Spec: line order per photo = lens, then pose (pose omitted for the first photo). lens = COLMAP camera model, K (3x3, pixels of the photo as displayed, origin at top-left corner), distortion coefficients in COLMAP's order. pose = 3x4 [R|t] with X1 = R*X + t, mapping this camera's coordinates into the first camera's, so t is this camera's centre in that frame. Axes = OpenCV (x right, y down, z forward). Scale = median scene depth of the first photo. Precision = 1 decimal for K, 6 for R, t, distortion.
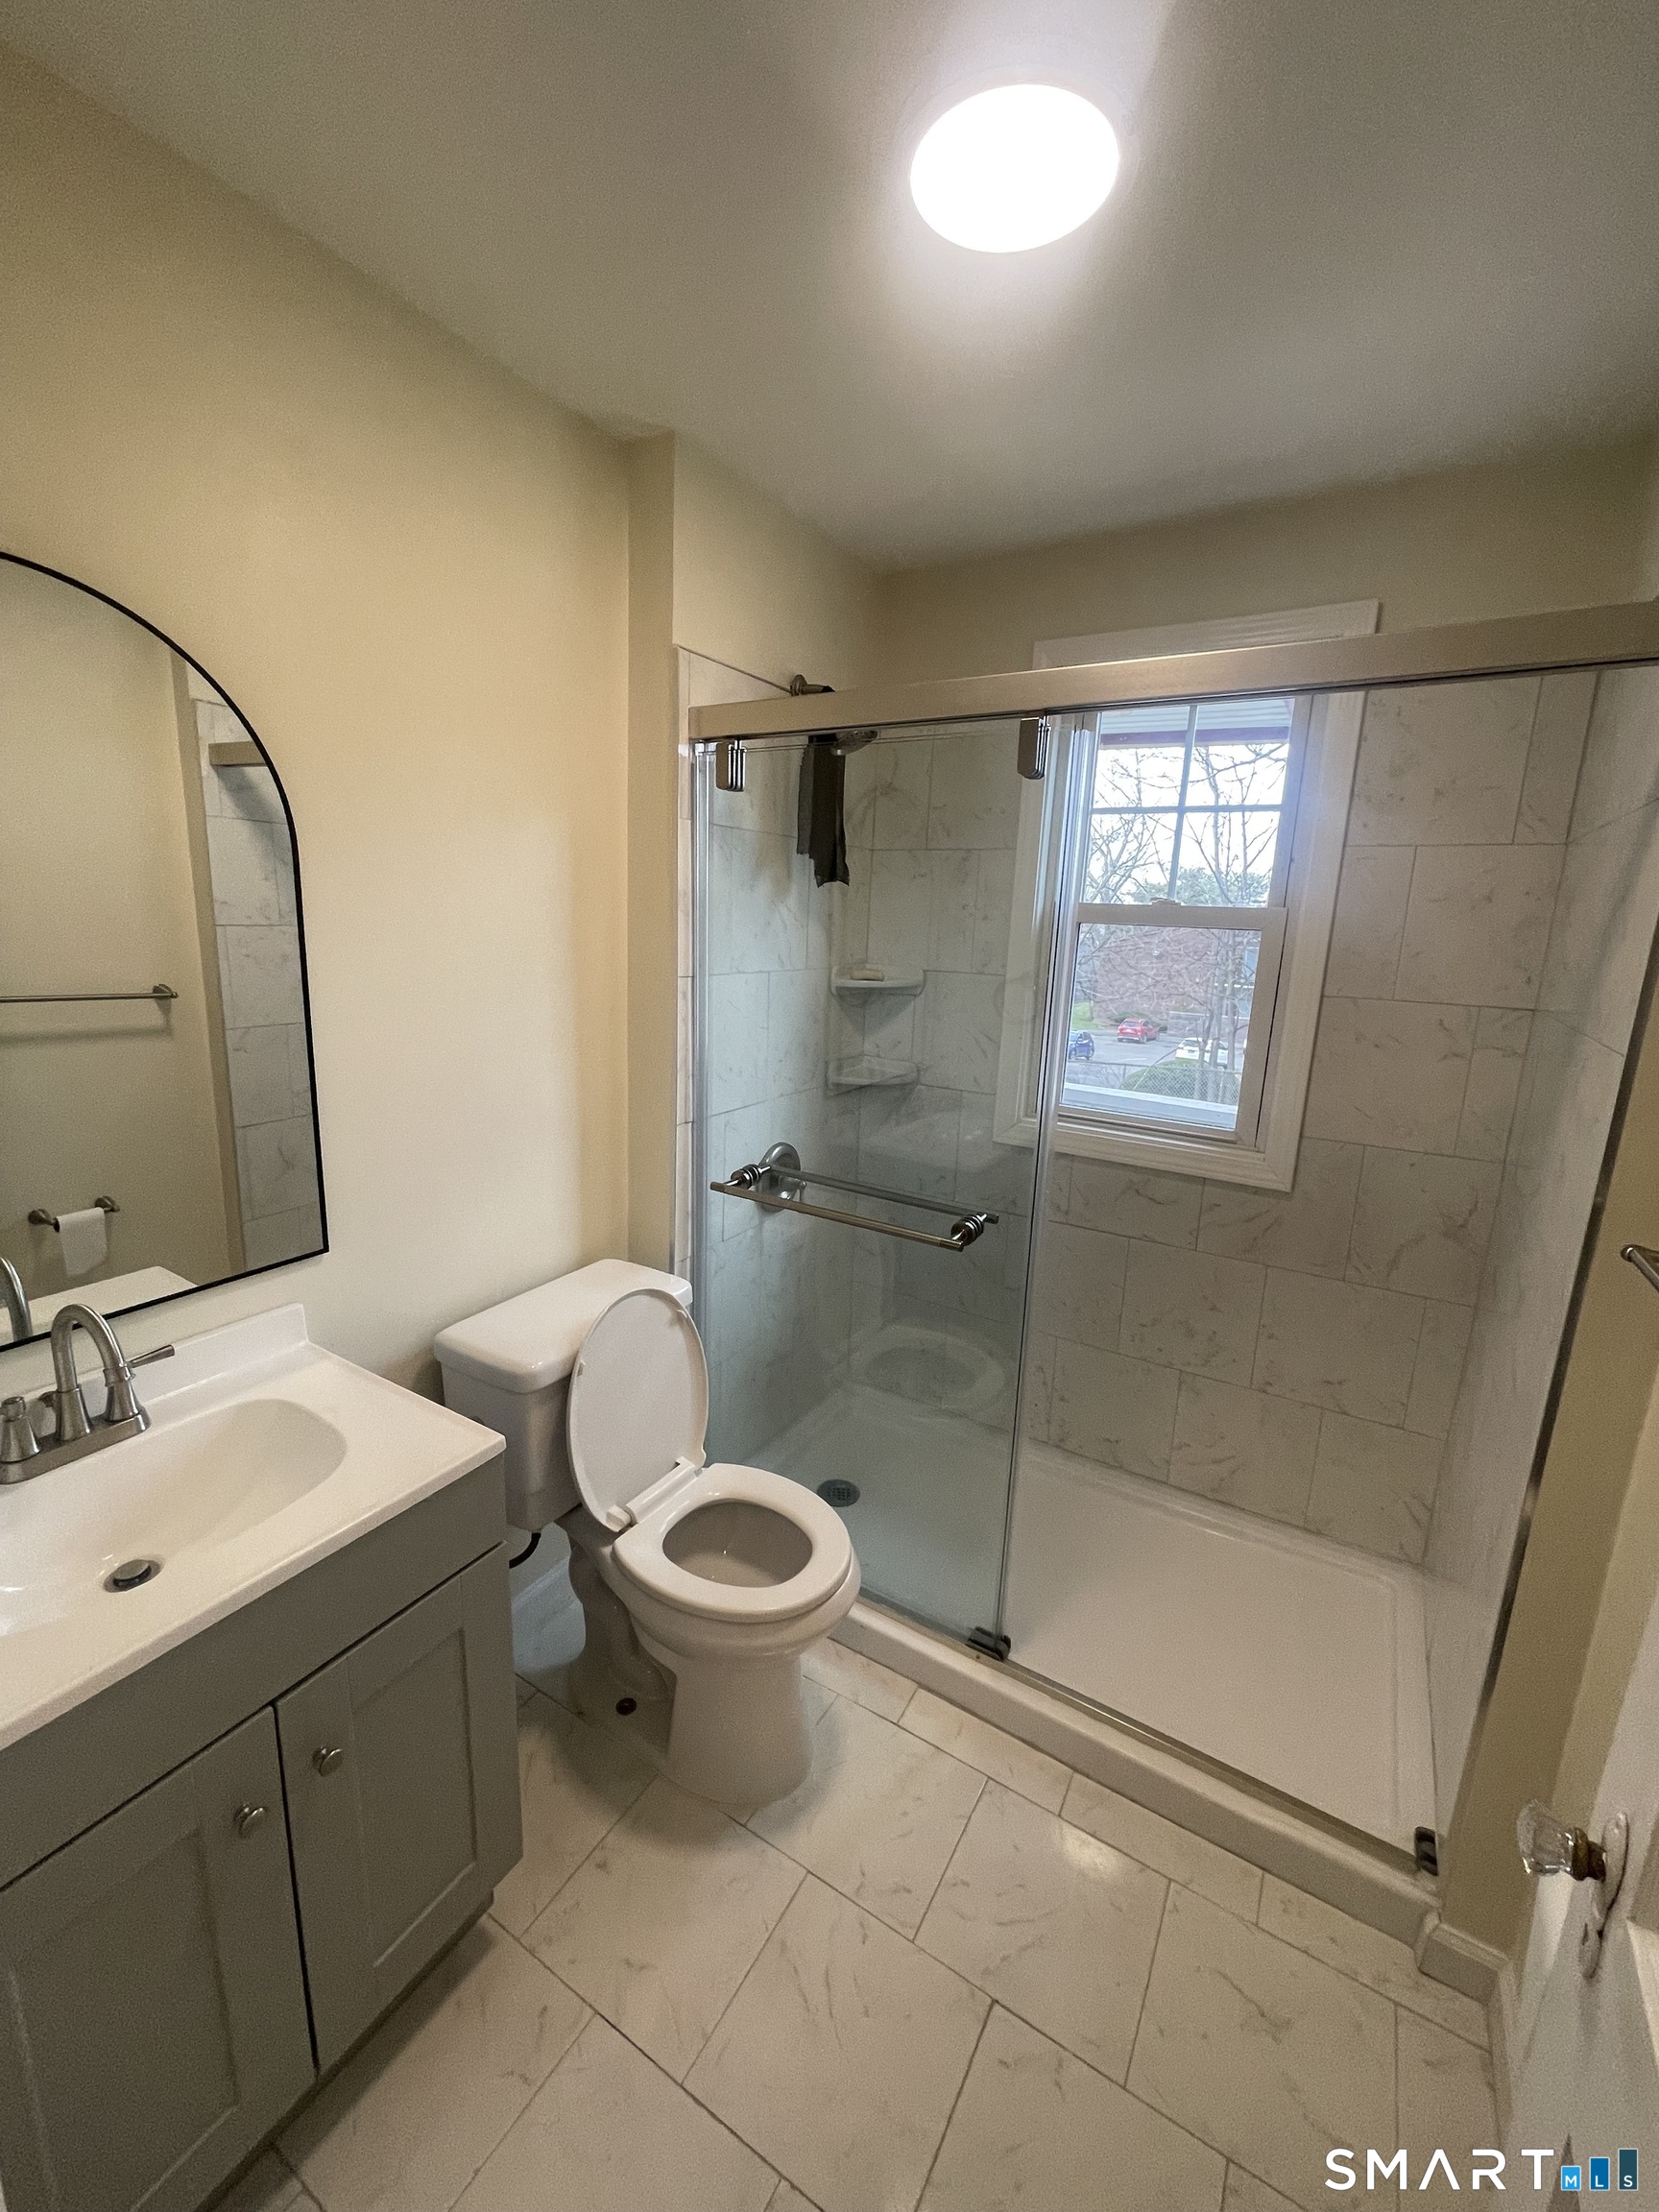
lens RADIAL K [[891.4, 0, 828.0], [0, 891.4, 1101.3], [0, 0, 1]] dist [-0.002449, 0.000125]
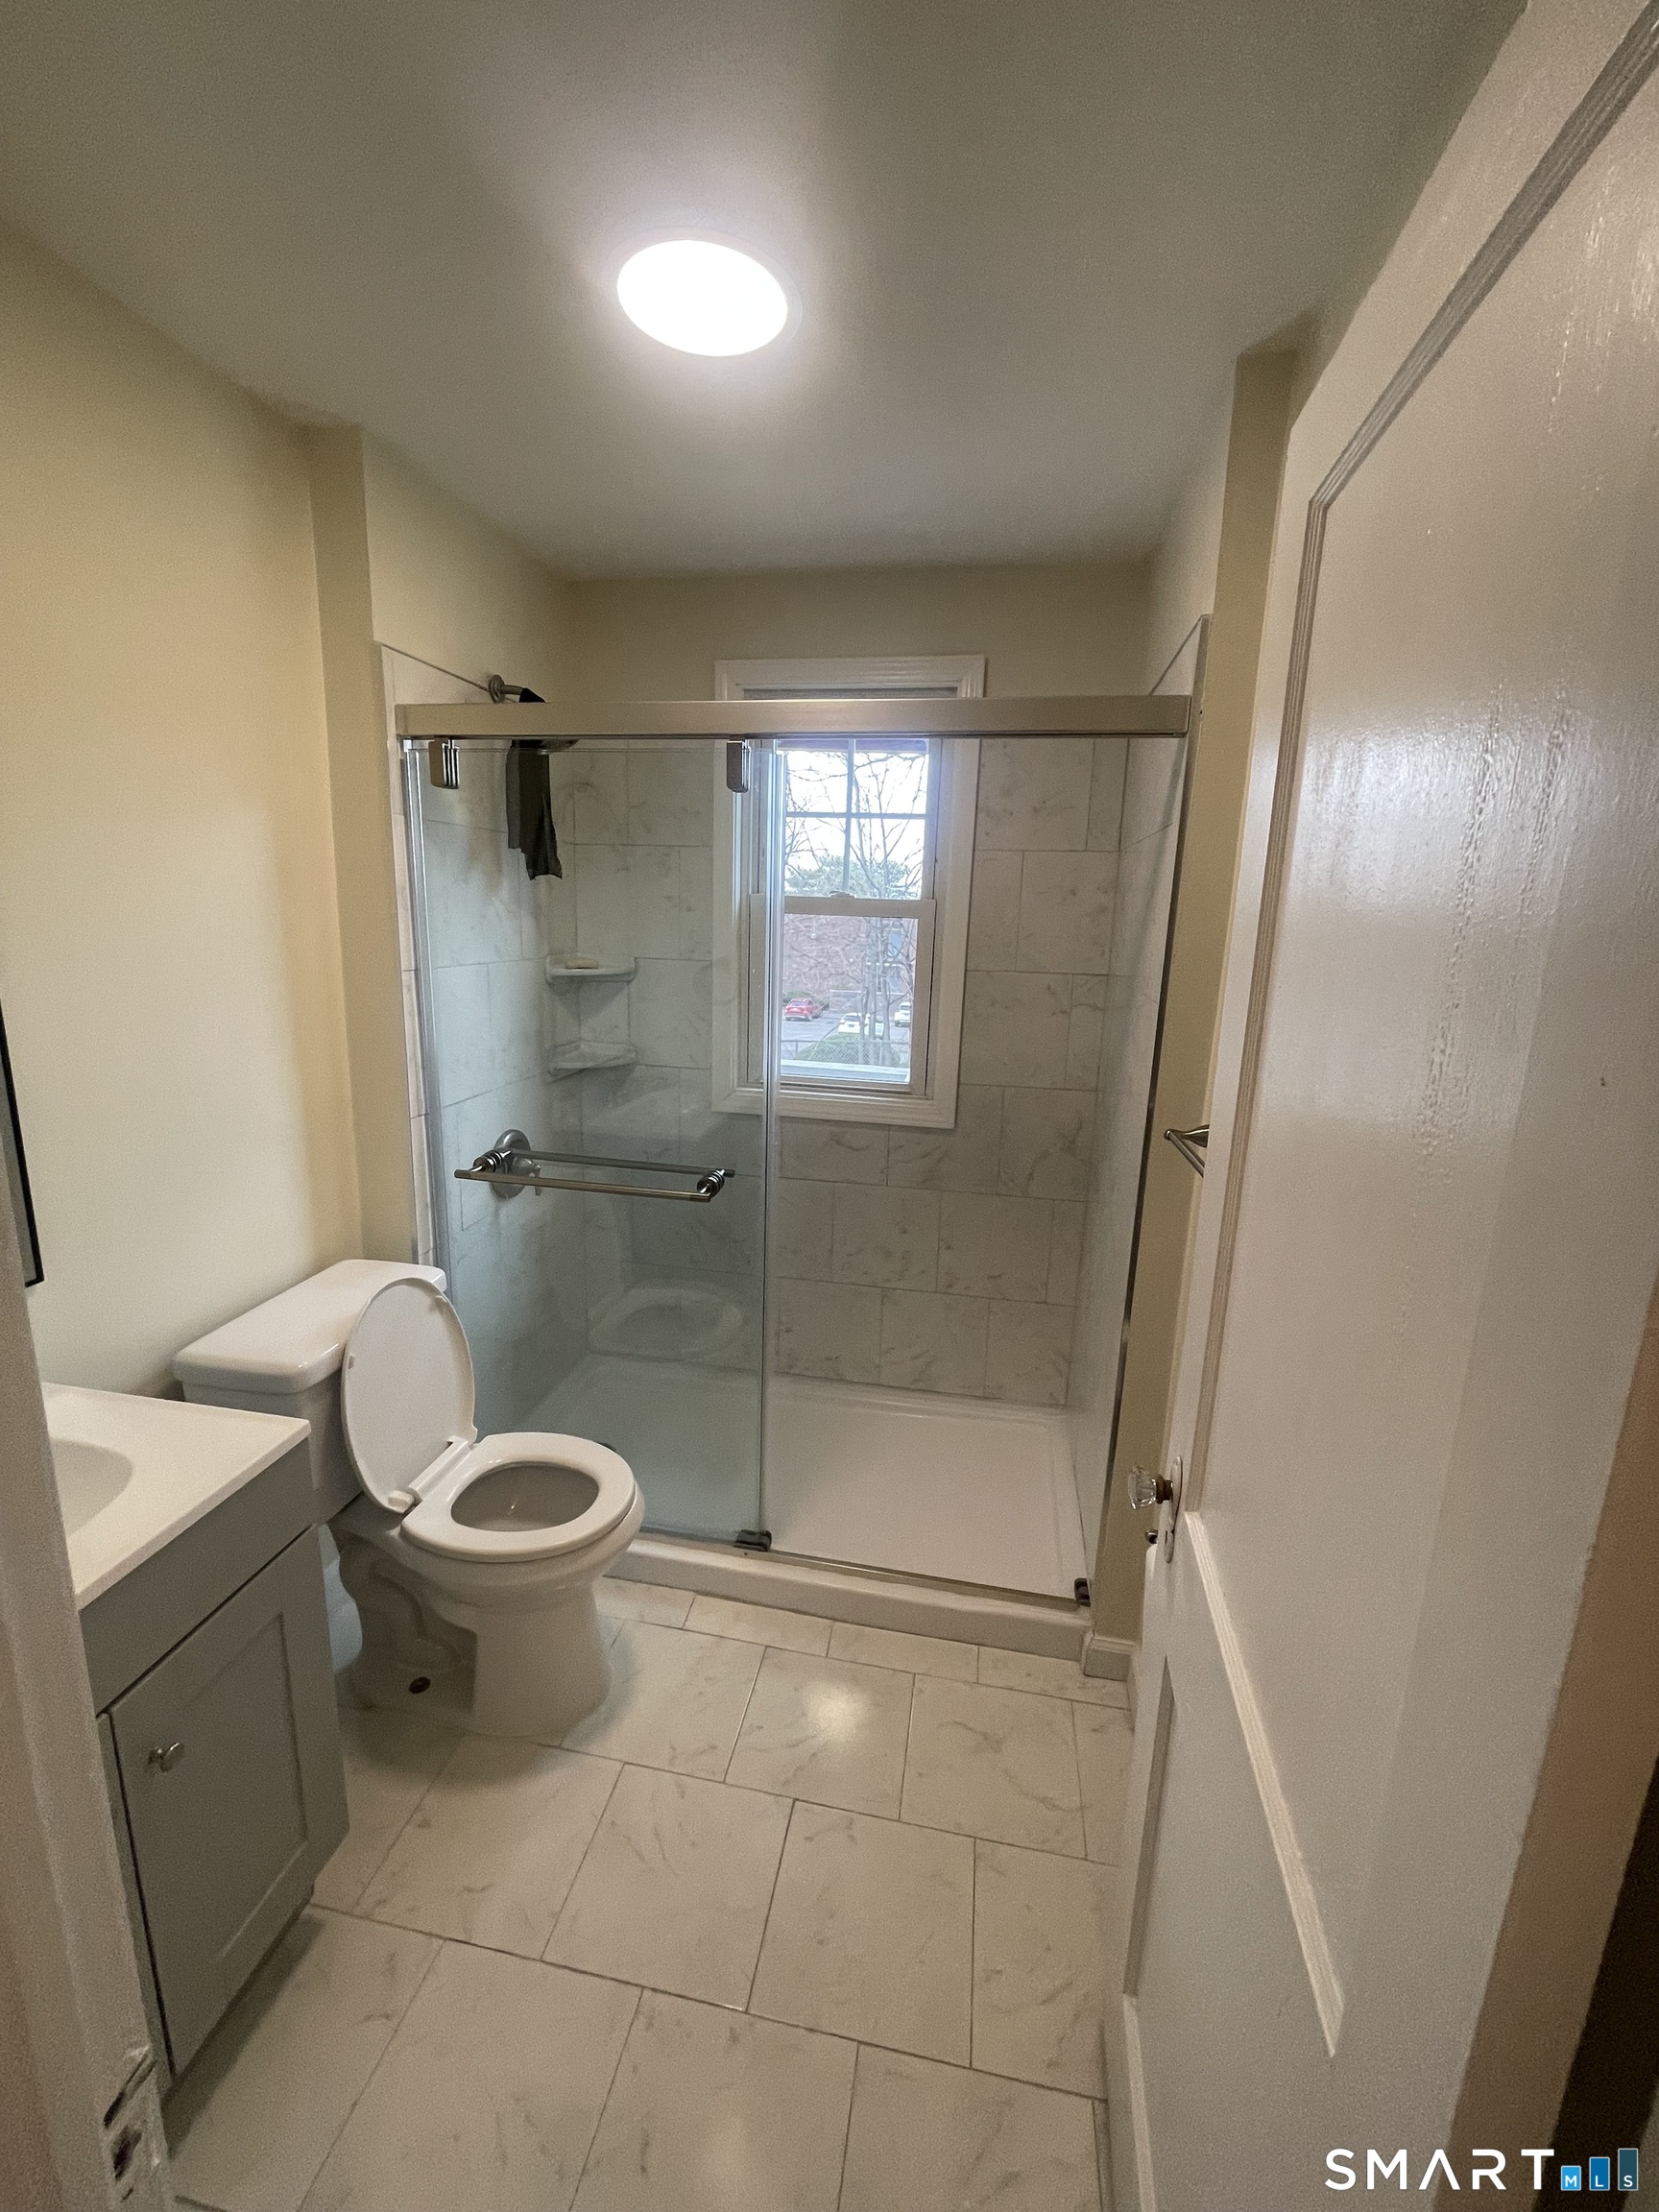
lens RADIAL K [[891.4, 0, 828.0], [0, 891.4, 1101.3], [0, 0, 1]] dist [-0.002449, 0.000125]
pose [[0.934219, -0.082298, 0.347076, -0.081284], [0.076696, 0.996607, 0.029873, 0.014172], [-0.348357, -0.001288, 0.937361, -0.113042]]
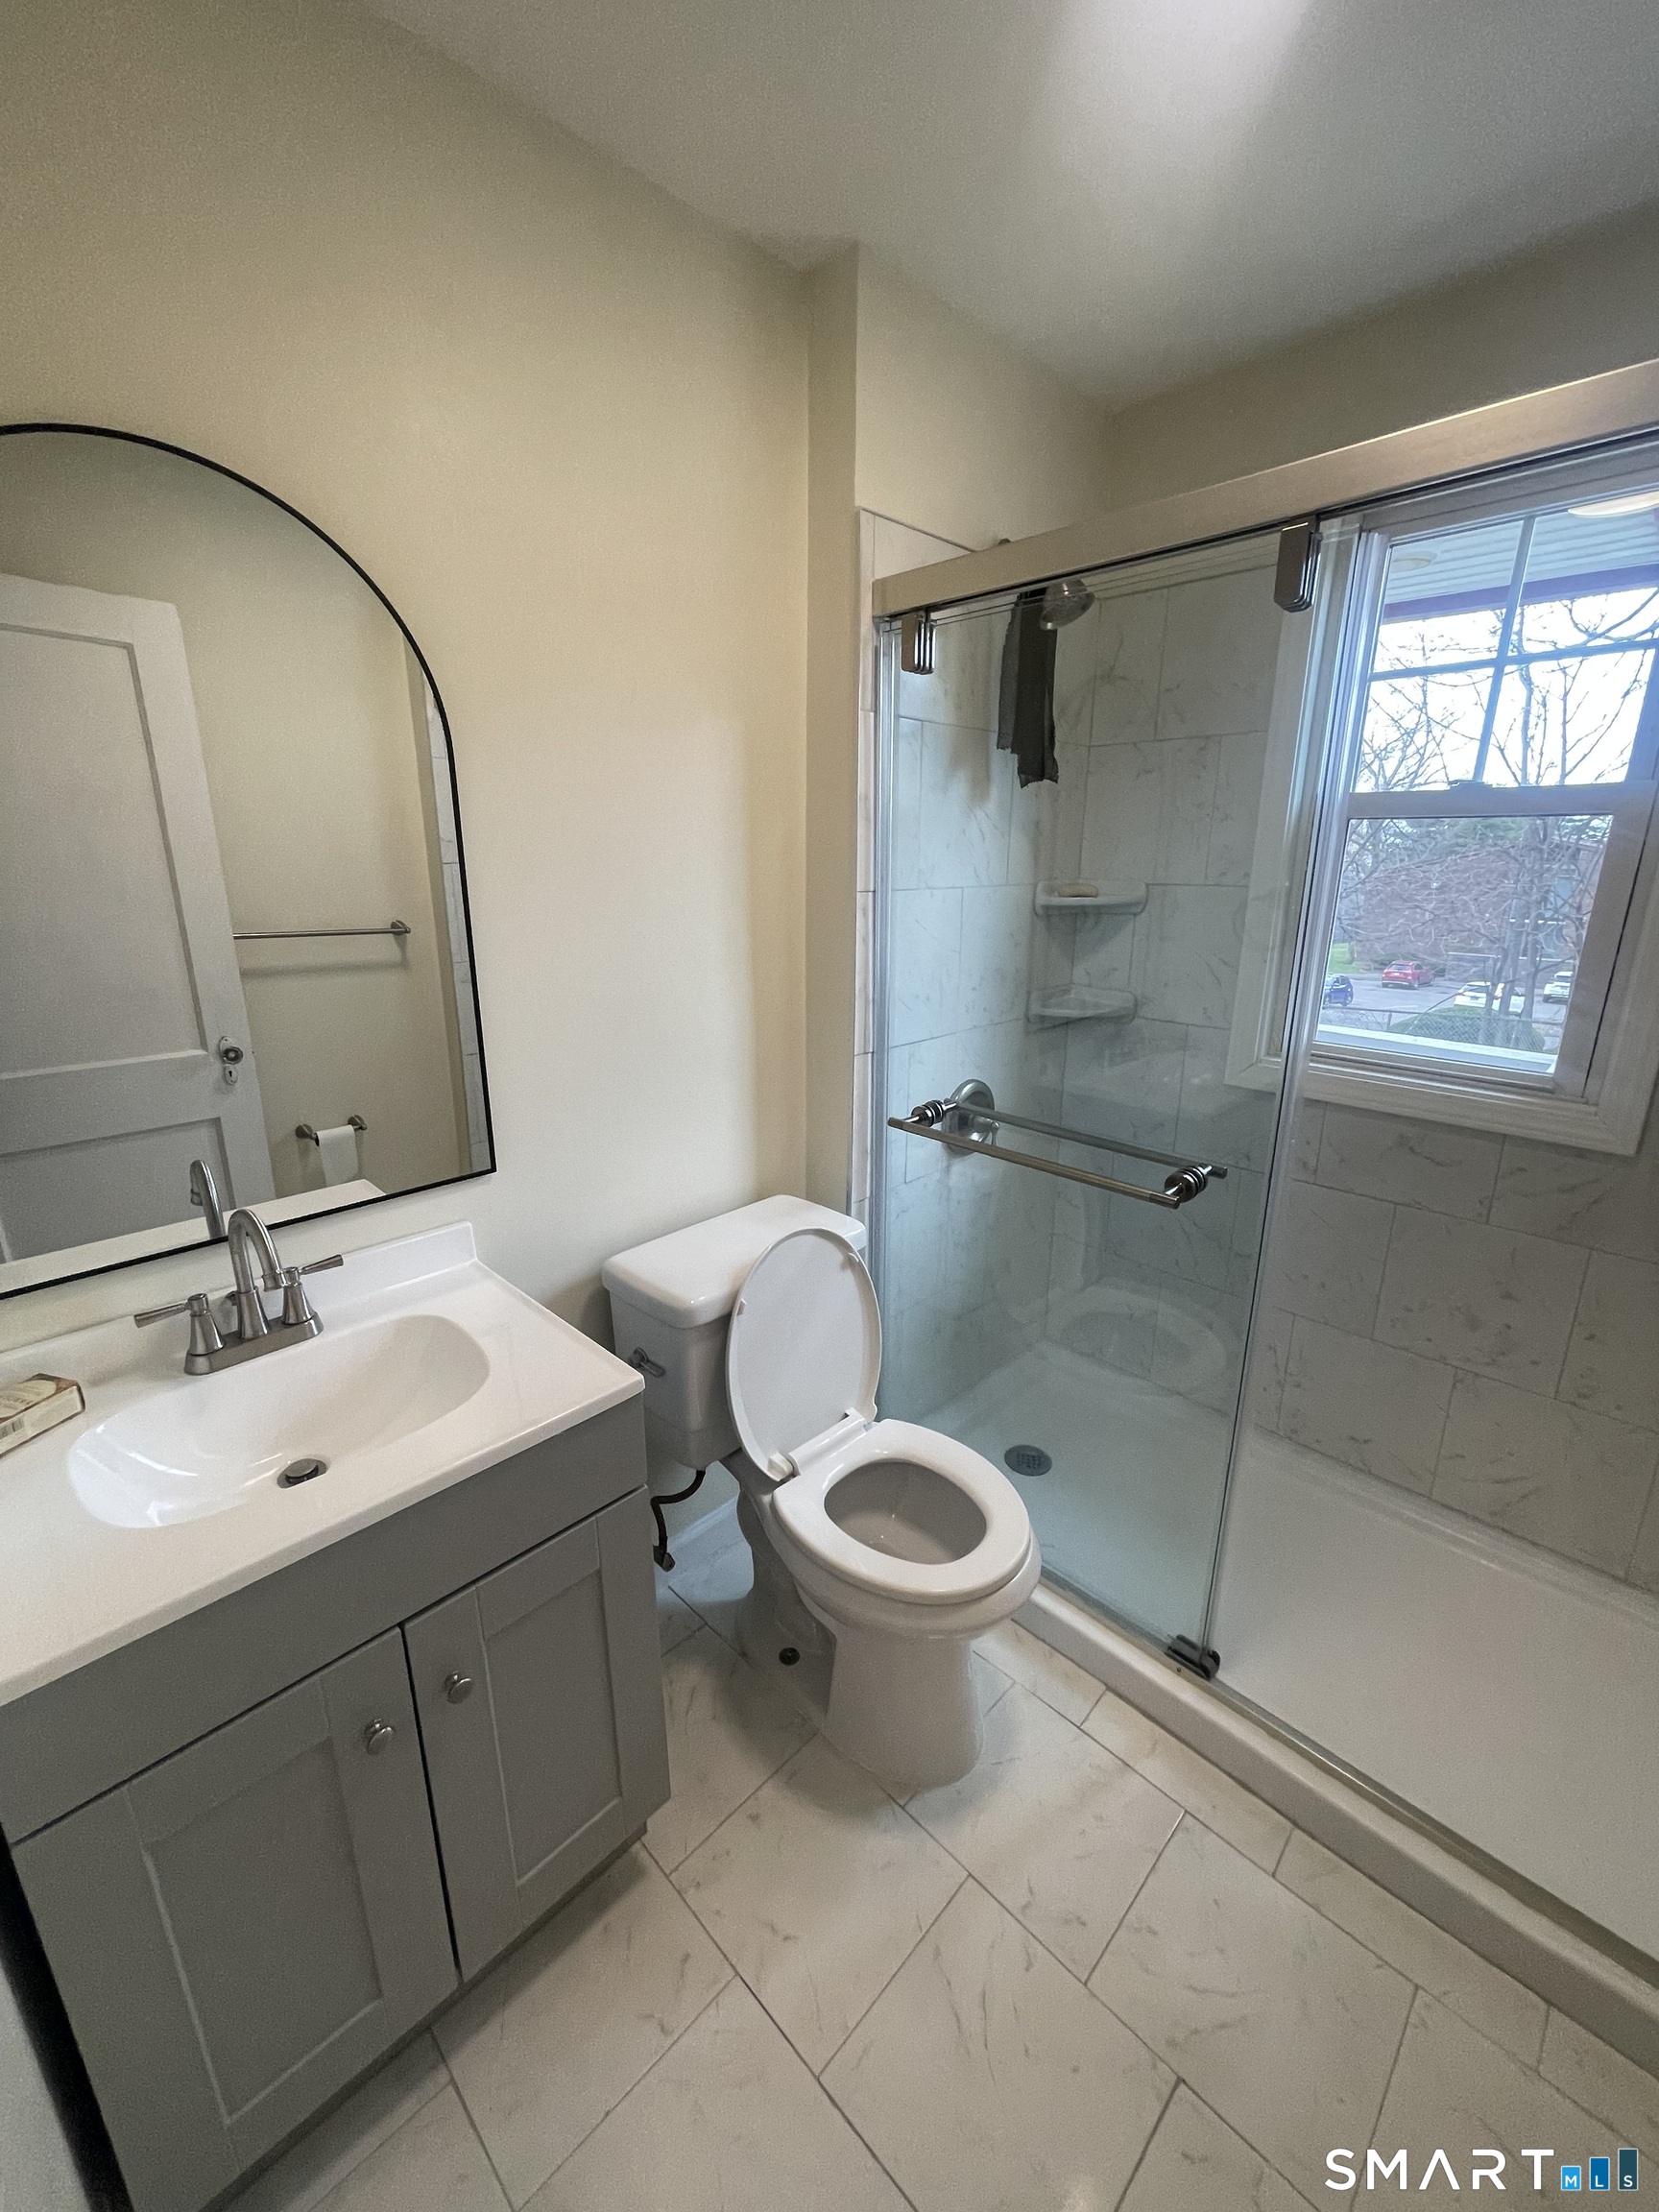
lens RADIAL K [[891.4, 0, 828.0], [0, 891.4, 1101.3], [0, 0, 1]] dist [-0.002449, 0.000125]
pose [[0.971680, 0.028923, -0.234525, 0.021601], [-0.014807, 0.997983, 0.061729, 0.018456], [0.235837, -0.056509, 0.970148, 0.100188]]
